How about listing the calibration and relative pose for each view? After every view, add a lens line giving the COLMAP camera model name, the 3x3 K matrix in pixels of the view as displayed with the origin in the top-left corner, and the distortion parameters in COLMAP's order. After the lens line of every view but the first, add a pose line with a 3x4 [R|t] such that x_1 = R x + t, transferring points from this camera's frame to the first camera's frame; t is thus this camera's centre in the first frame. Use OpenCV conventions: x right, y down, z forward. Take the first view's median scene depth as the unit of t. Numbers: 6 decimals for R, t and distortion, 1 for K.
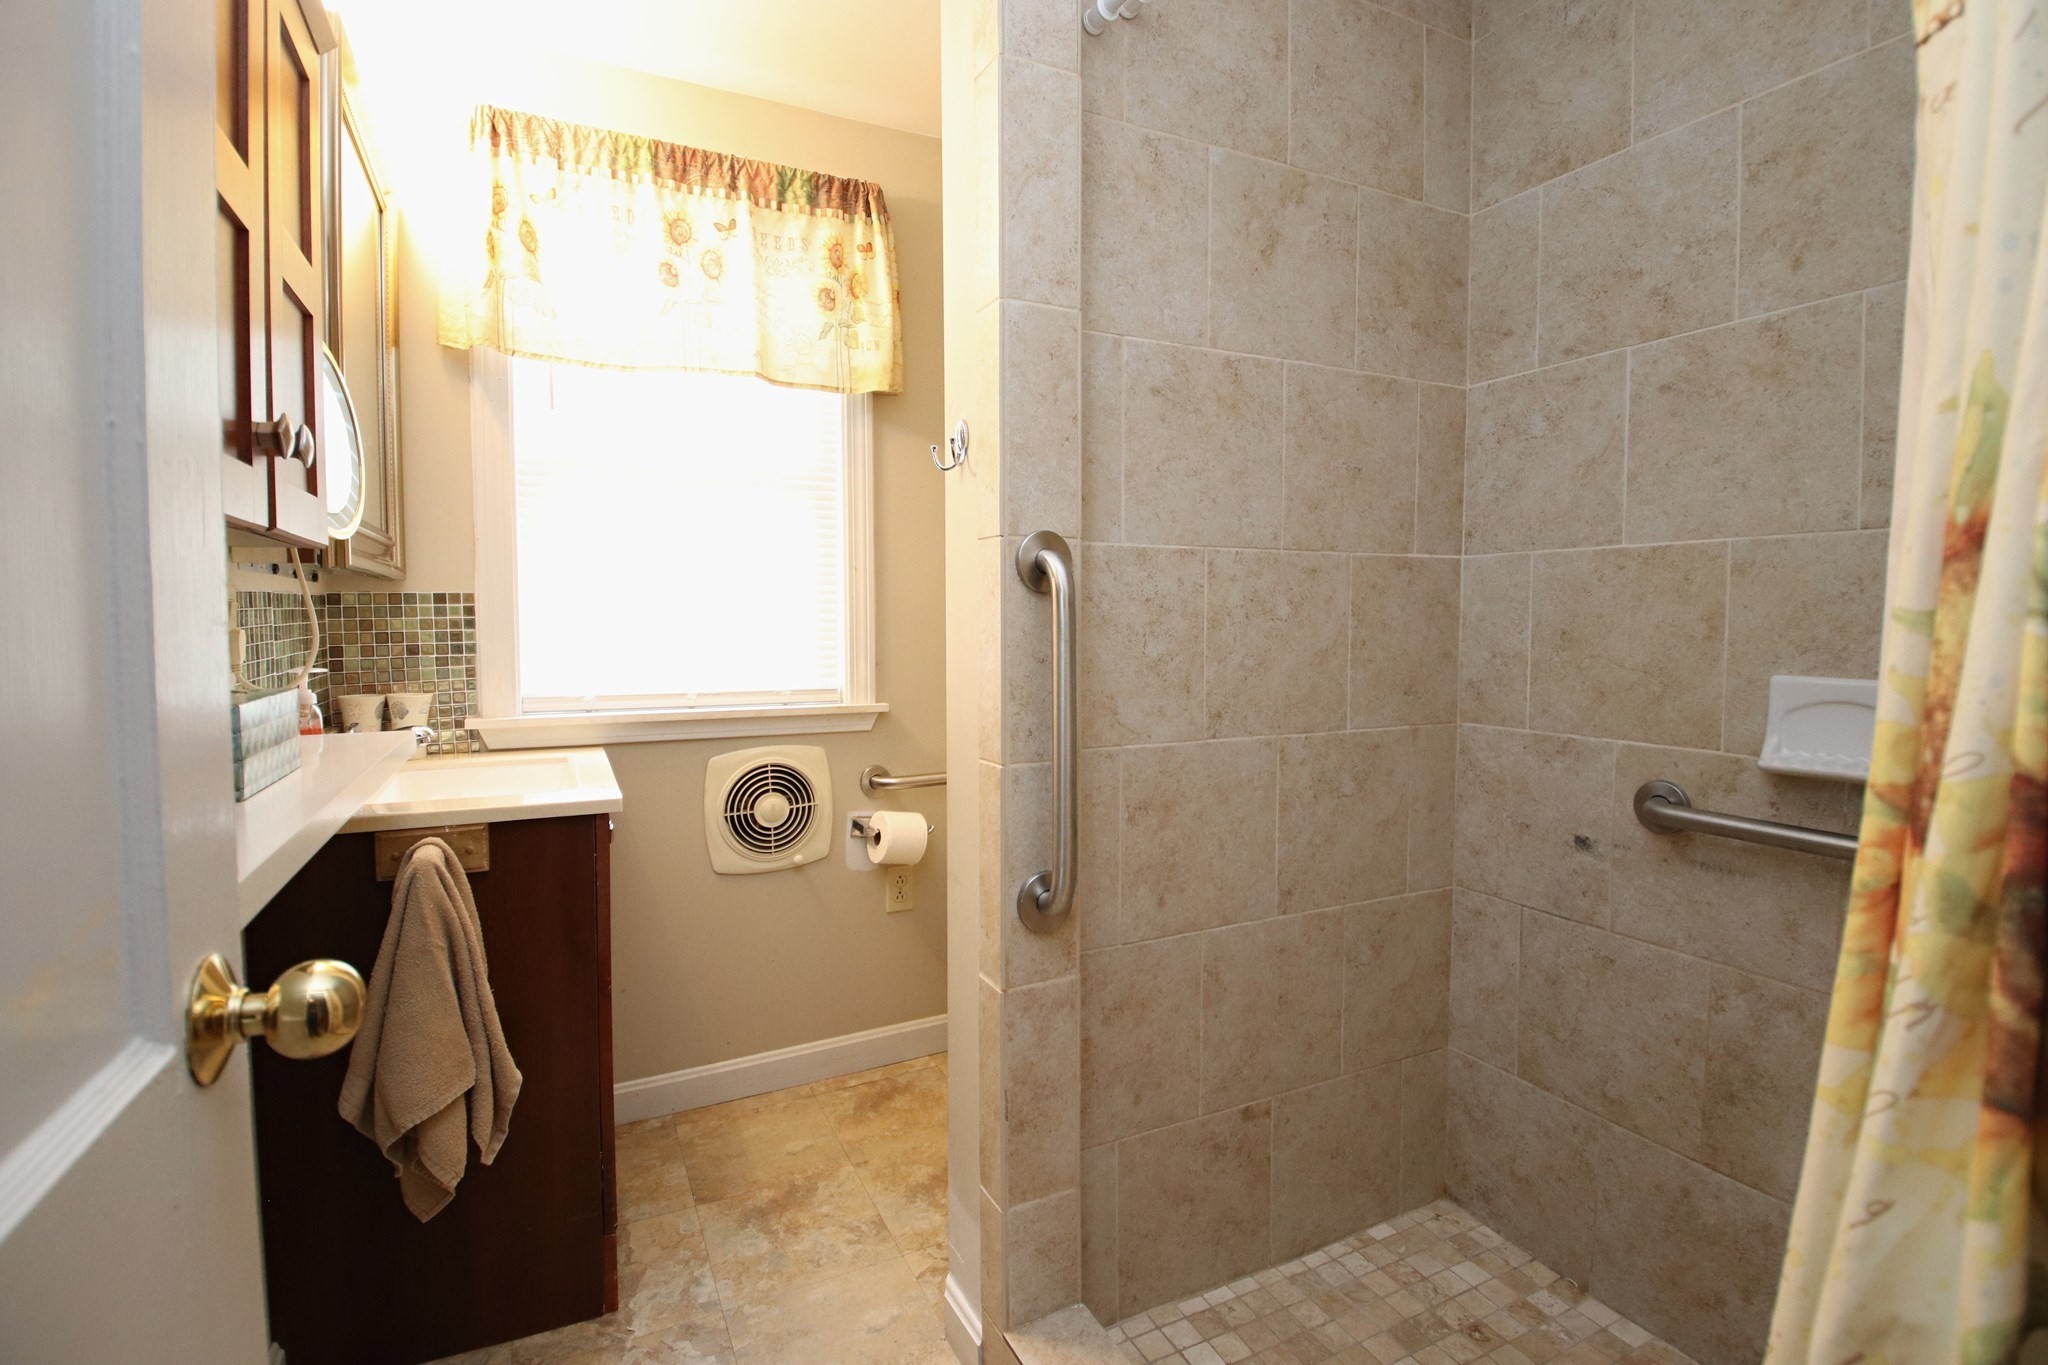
lens RADIAL K [[963.3, 0, 1015.7], [0, 963.3, 667.3], [0, 0, 1]] dist [0.005154, -0.022922]
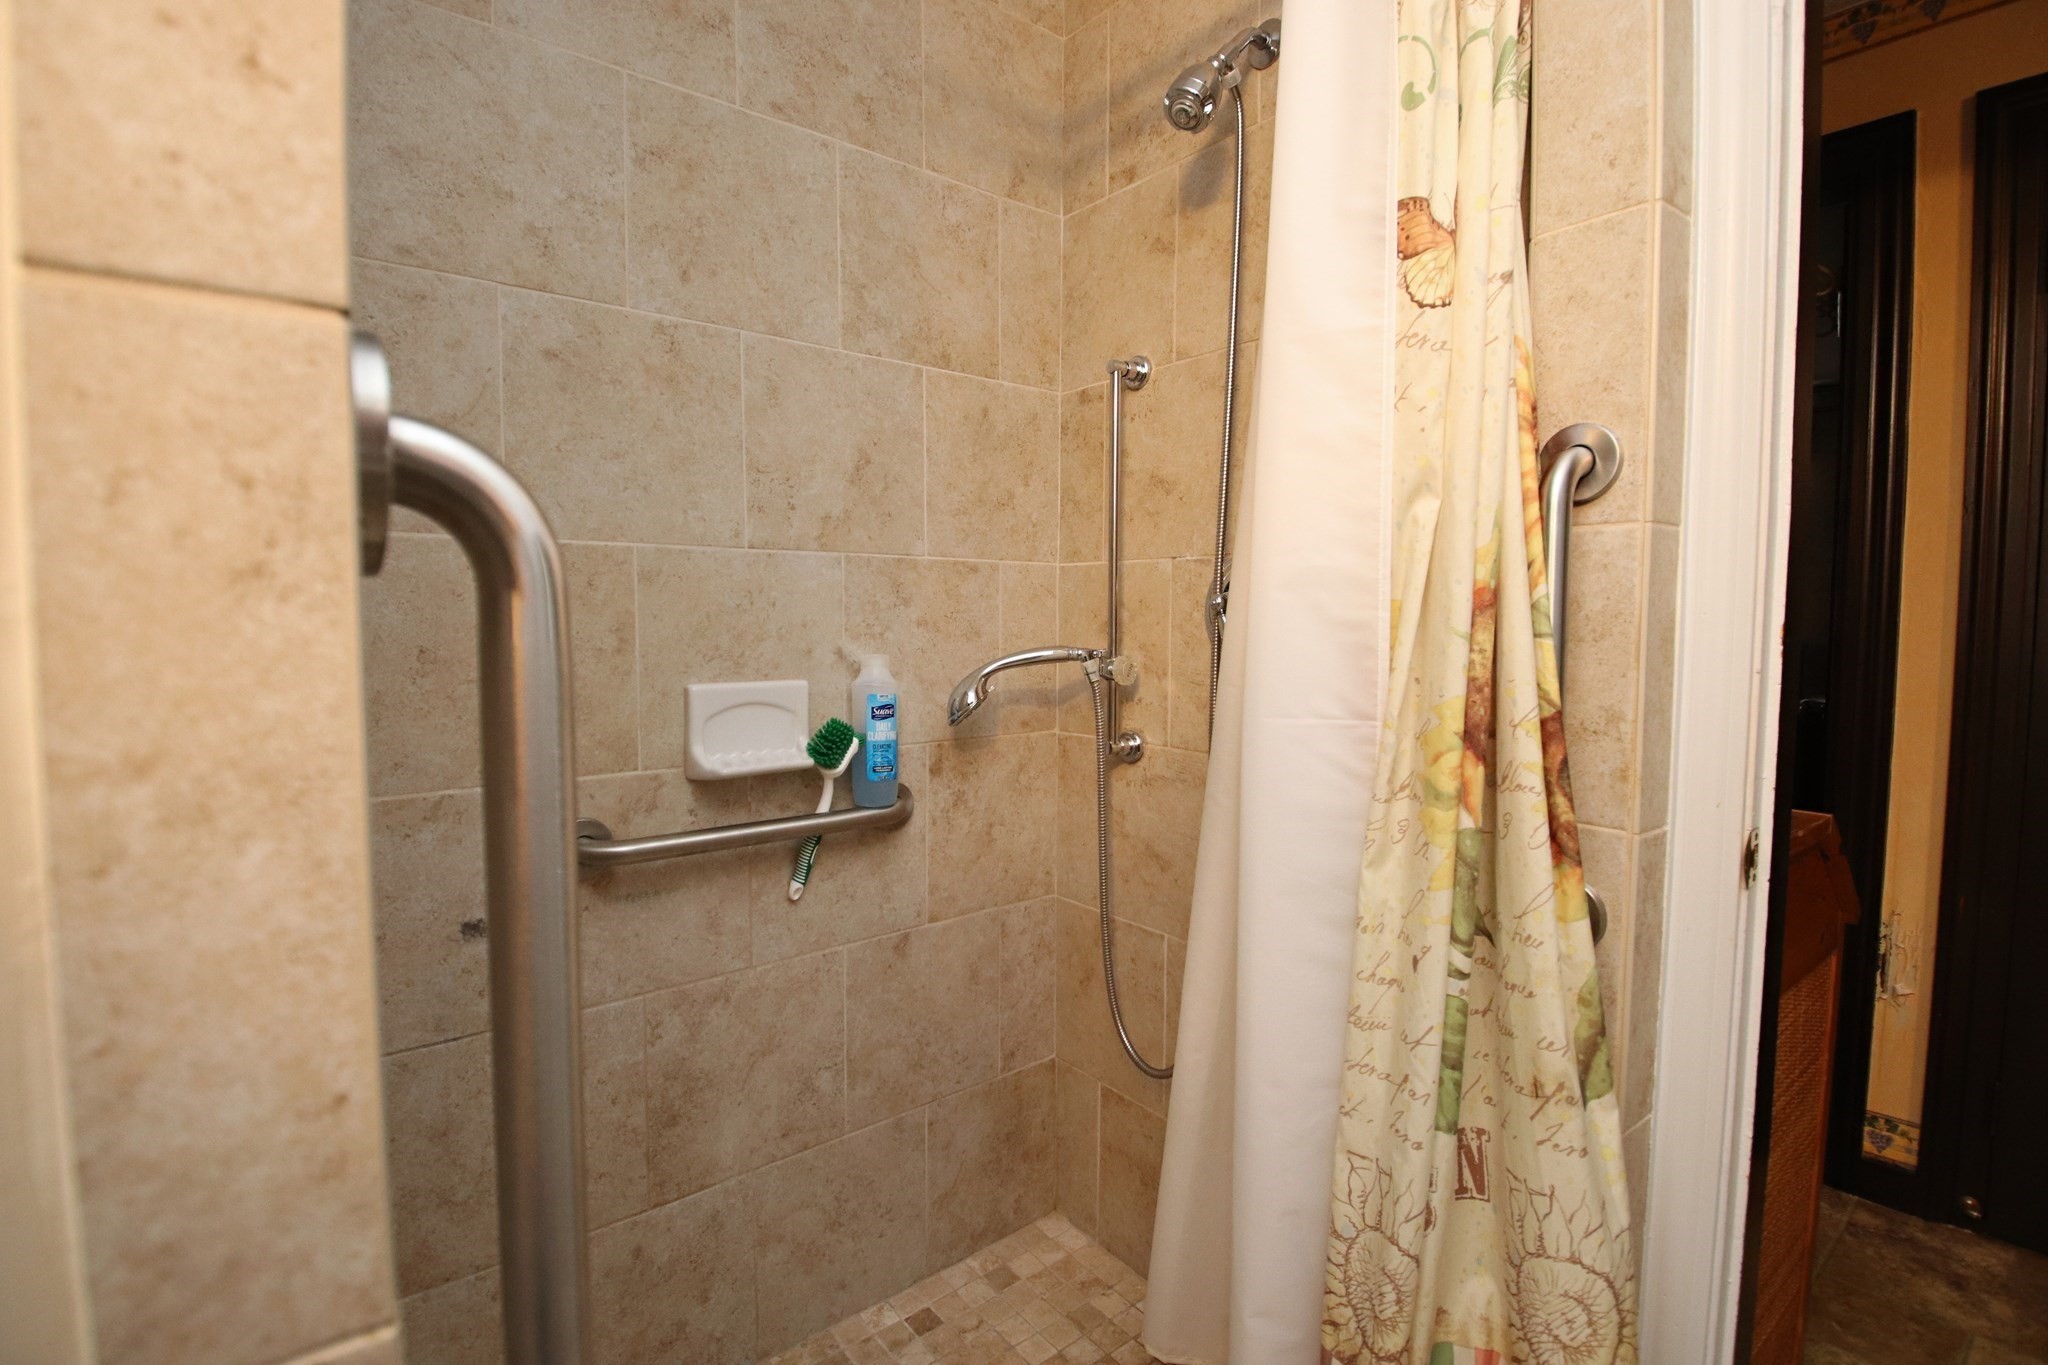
lens RADIAL K [[963.3, 0, 1015.7], [0, 963.3, 667.3], [0, 0, 1]] dist [0.005154, -0.022922]
pose [[-0.232563, -0.059468, 0.970762, -0.260465], [0.044389, 0.996440, 0.071675, -0.065087], [-0.971568, 0.059760, -0.229095, 0.864325]]
